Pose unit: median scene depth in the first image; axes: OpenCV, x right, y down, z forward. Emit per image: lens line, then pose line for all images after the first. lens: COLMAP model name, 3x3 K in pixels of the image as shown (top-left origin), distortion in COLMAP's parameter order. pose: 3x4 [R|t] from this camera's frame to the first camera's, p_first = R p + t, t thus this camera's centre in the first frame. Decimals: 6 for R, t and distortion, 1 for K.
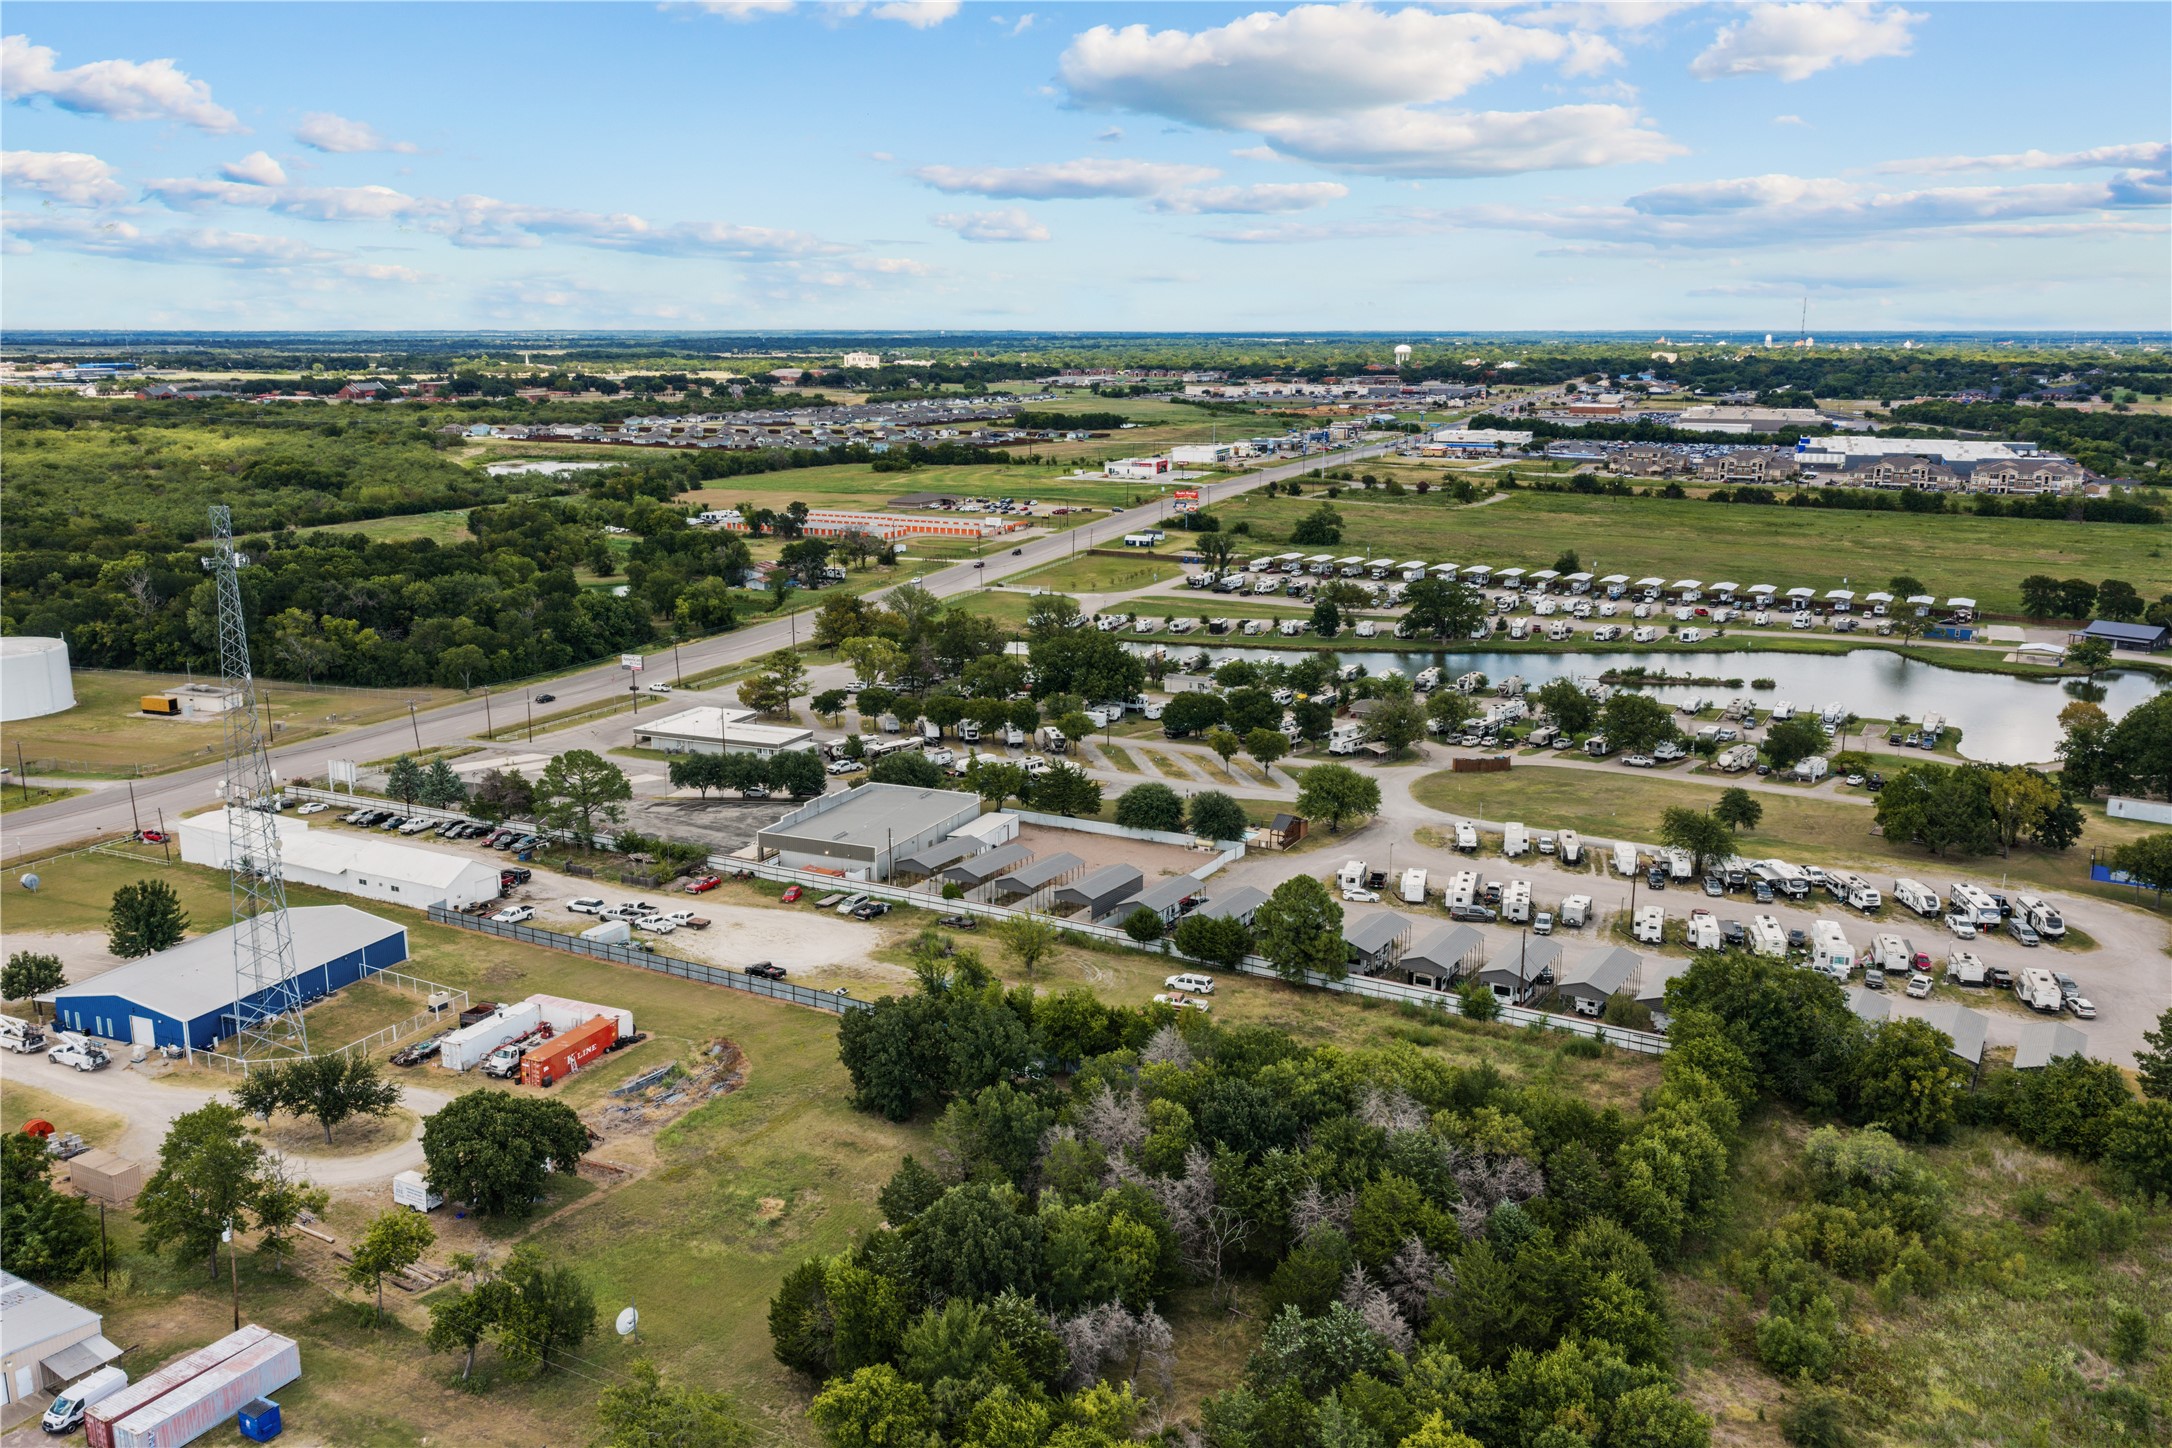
lens RADIAL K [[1797.5, 0, 1086.0], [0, 1797.5, 724.0], [0, 0, 1]] dist [0.028690, -0.059445]
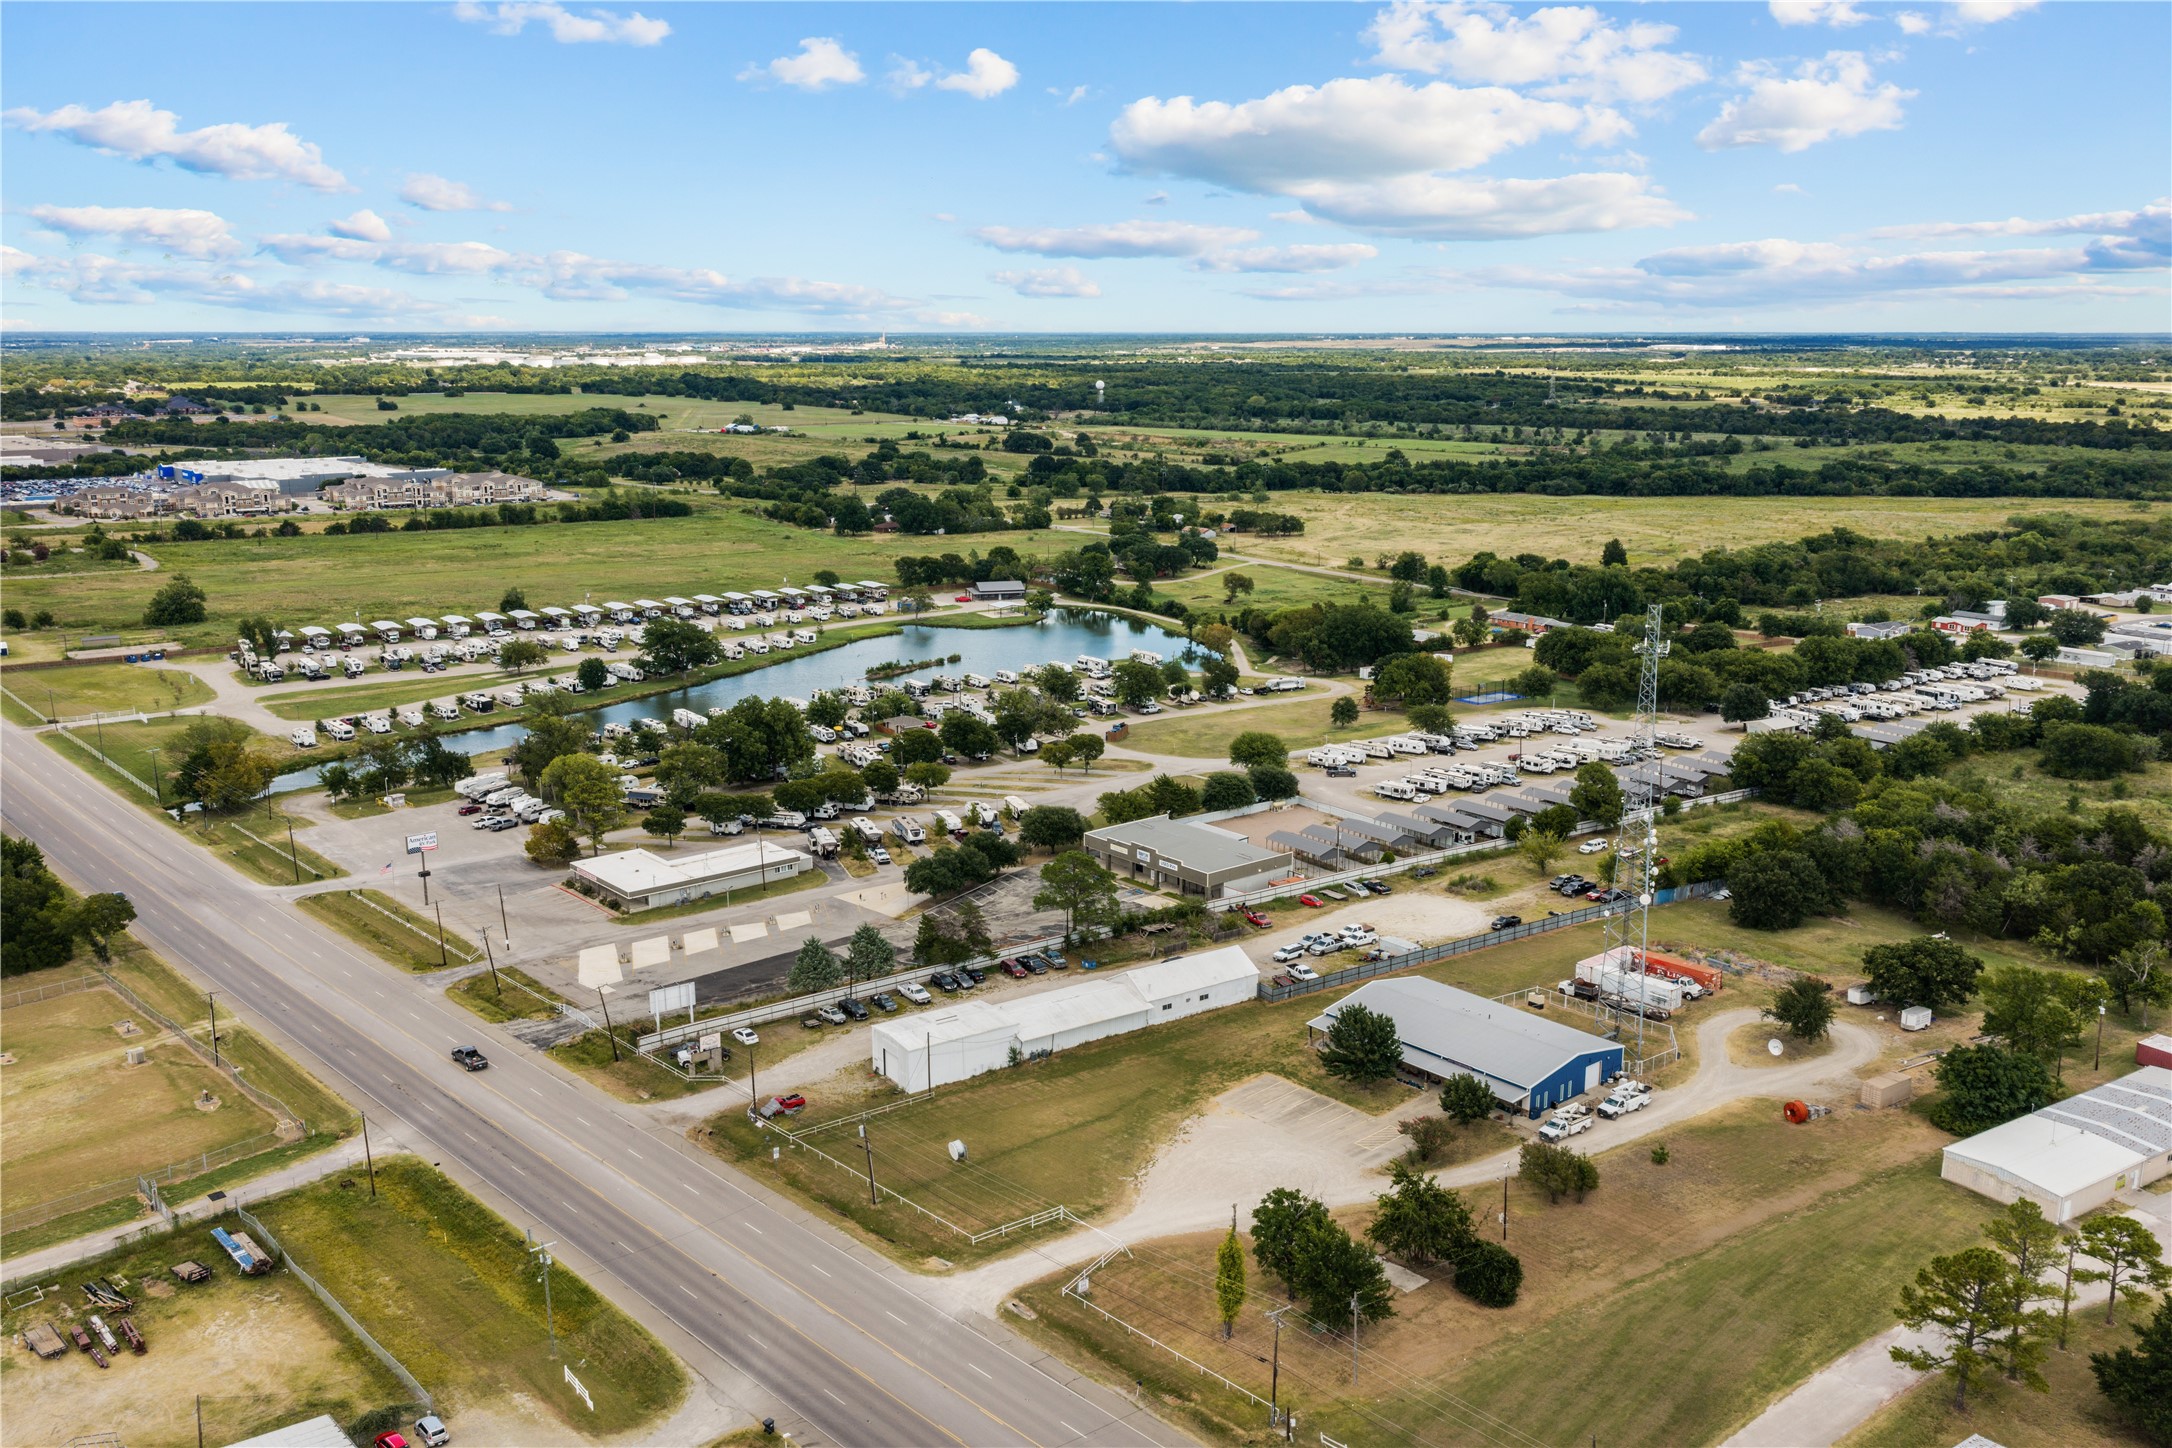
lens RADIAL K [[1821.1, 0, 1093.9], [0, 1821.1, 734.4], [0, 0, 1]] dist [0.031120, -0.064028]
pose [[0.446812, -0.196184, 0.872852, -1.133587], [0.193550, 0.973751, 0.119785, -0.166577], [-0.873440, 0.115419, 0.473055, 0.489161]]
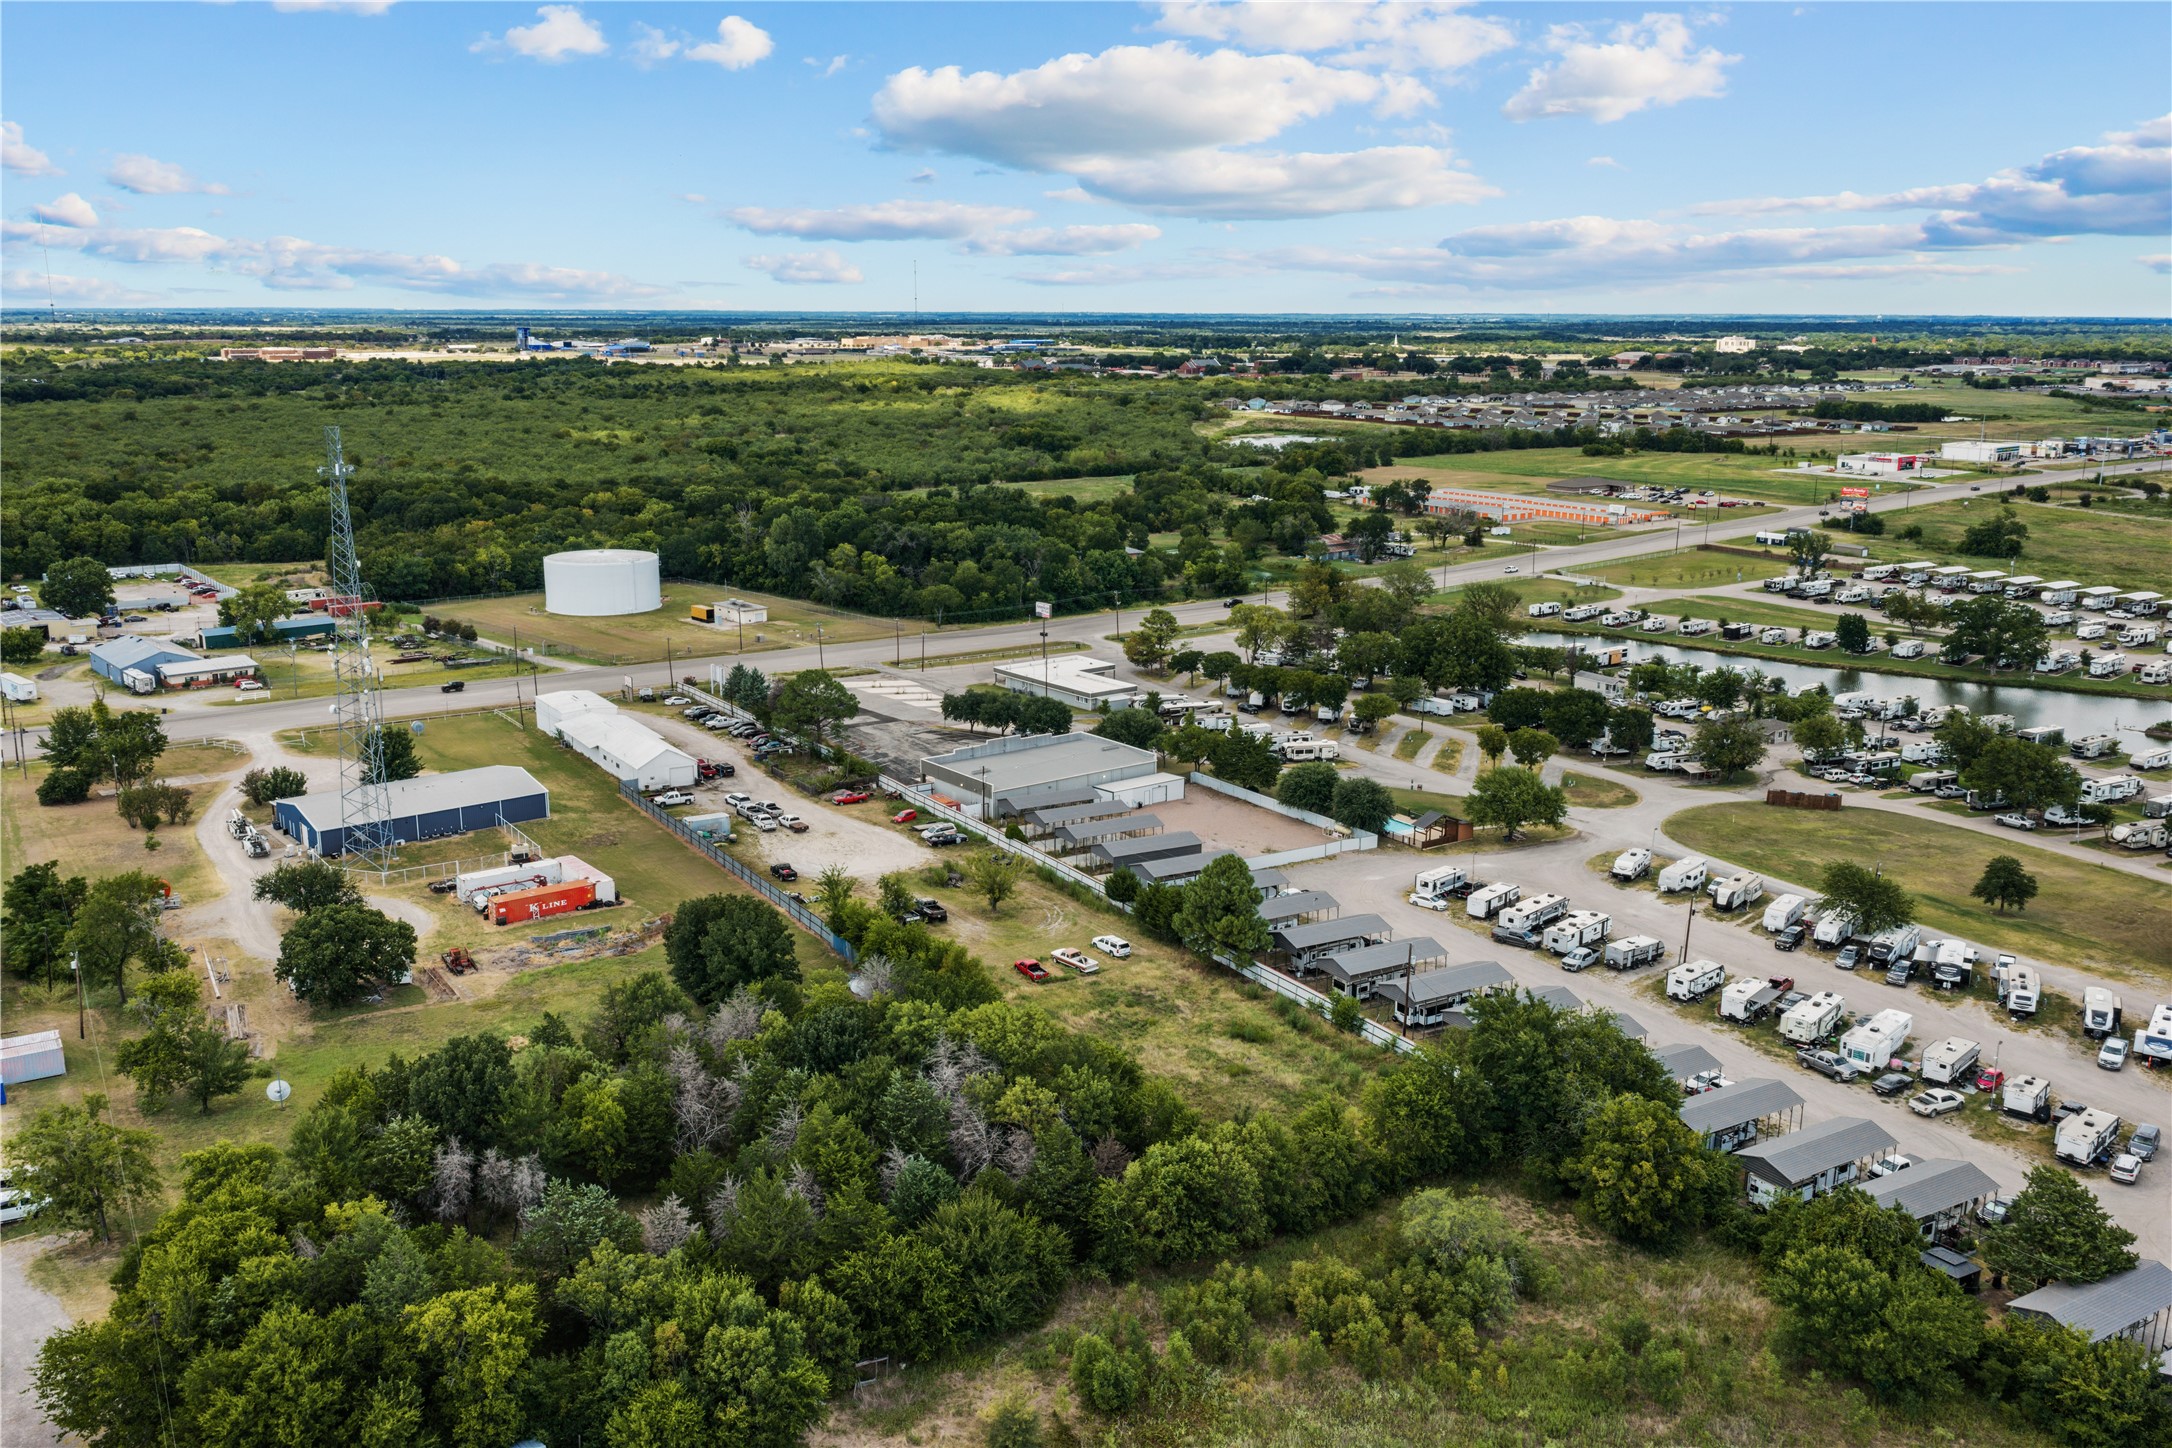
lens RADIAL K [[1797.5, 0, 1086.0], [0, 1797.5, 724.0], [0, 0, 1]] dist [0.028690, -0.059445]
pose [[0.879775, 0.110430, -0.462386, 0.384272], [-0.106483, 0.993708, 0.034720, -0.008795], [0.463310, 0.018690, 0.885999, 0.081980]]
